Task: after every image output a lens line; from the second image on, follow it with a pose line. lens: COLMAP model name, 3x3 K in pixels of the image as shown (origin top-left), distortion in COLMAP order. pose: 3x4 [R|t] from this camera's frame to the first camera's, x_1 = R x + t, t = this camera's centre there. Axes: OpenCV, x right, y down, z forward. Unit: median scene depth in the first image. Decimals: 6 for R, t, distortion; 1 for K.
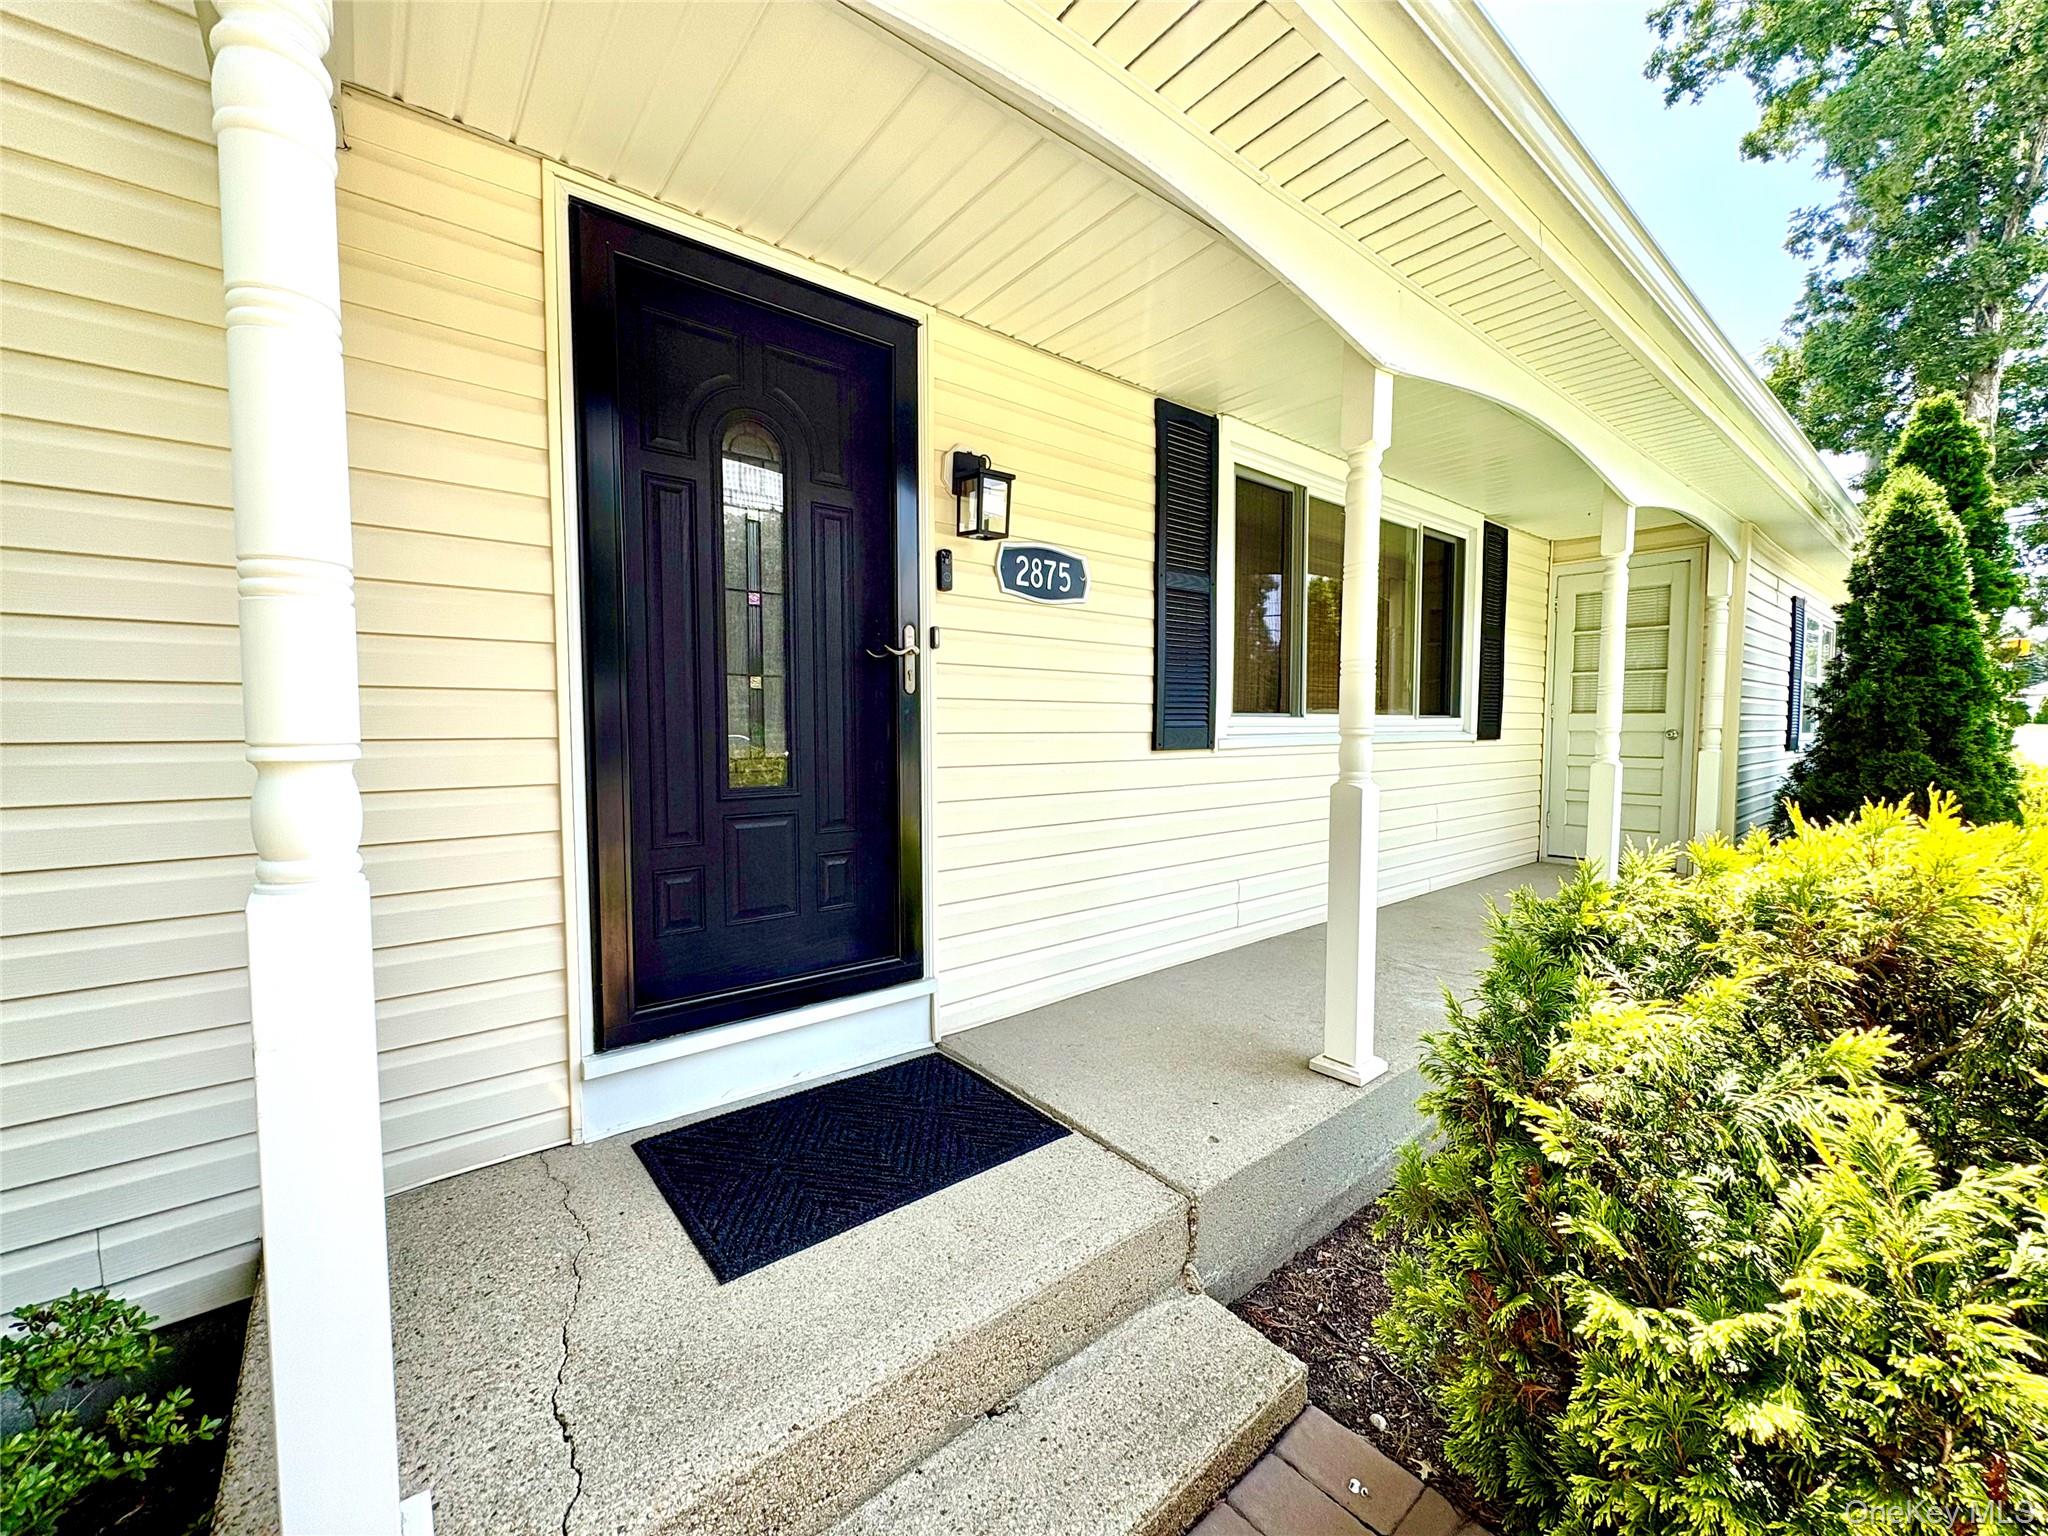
lens RADIAL K [[816.5, 0, 1018.8], [0, 816.5, 768.5], [0, 0, 1]] dist [0.000848, 0.000111]
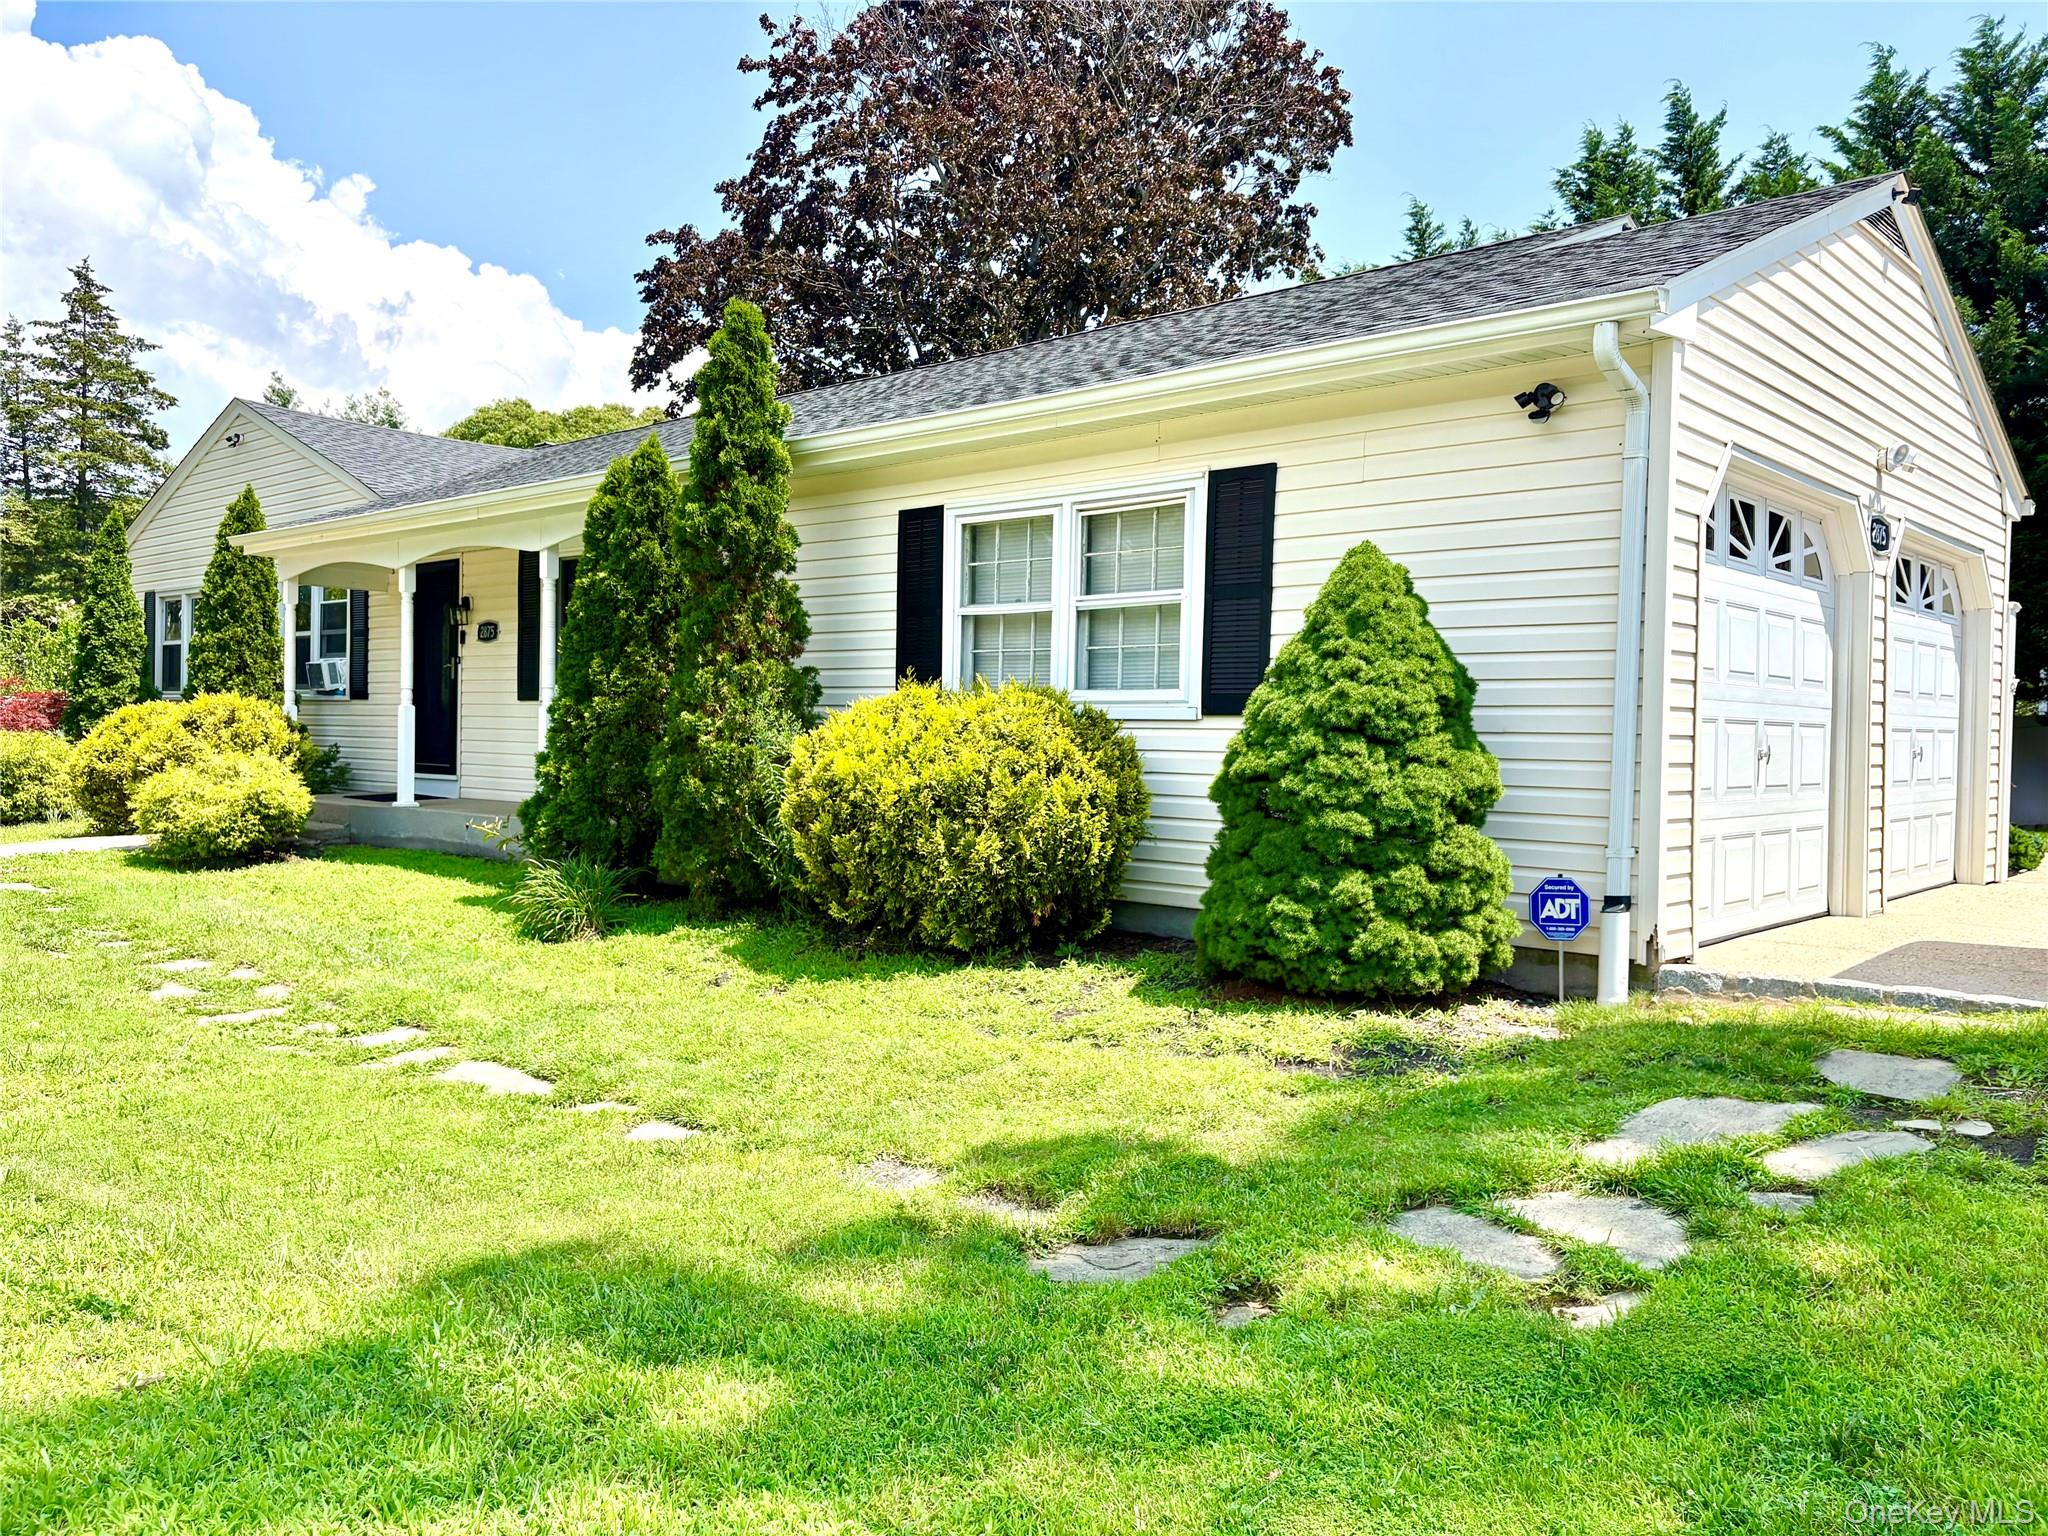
lens RADIAL K [[1571.8, 0, 1033.8], [0, 1571.8, 762.0], [0, 0, 1]] dist [0.051309, -0.033543]
pose [[0.154589, 0.019470, -0.987787, 5.616654], [-0.067382, 0.997686, 0.009120, 0.016526], [0.985678, 0.065150, 0.155543, 2.068517]]
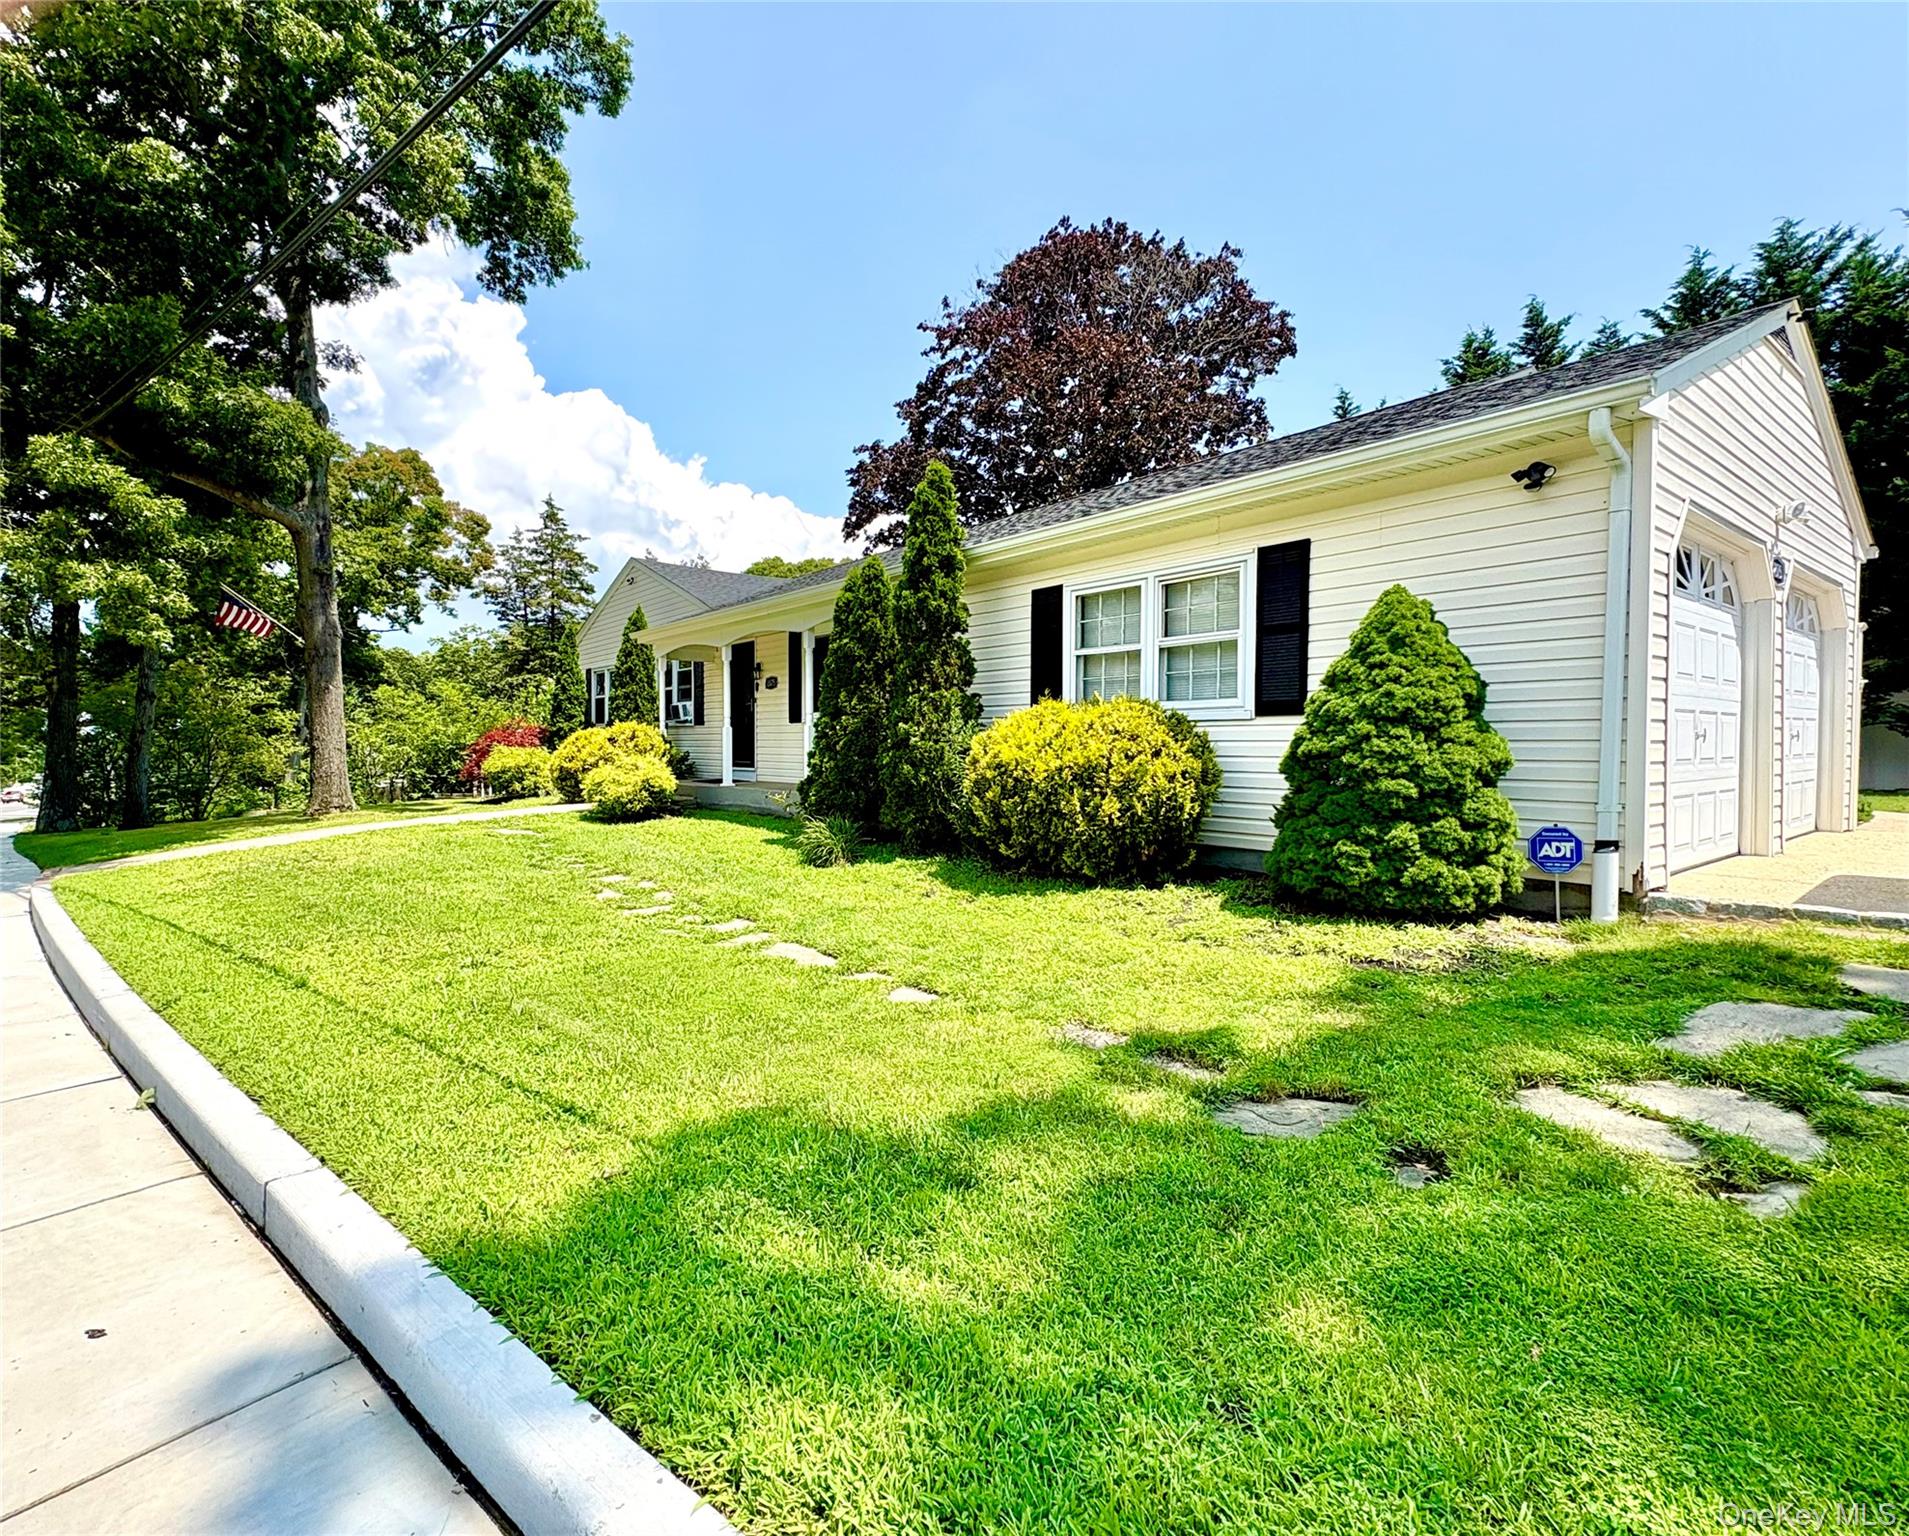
lens RADIAL K [[922.7, 0, 899.9], [0, 922.7, 764.3], [0, 0, 1]] dist [0.016425, -0.000460]
pose [[-0.025188, 0.022129, -0.999438, 5.316358], [-0.050986, 0.998425, 0.023391, 0.054726], [0.998382, 0.051546, -0.024020, 1.938544]]
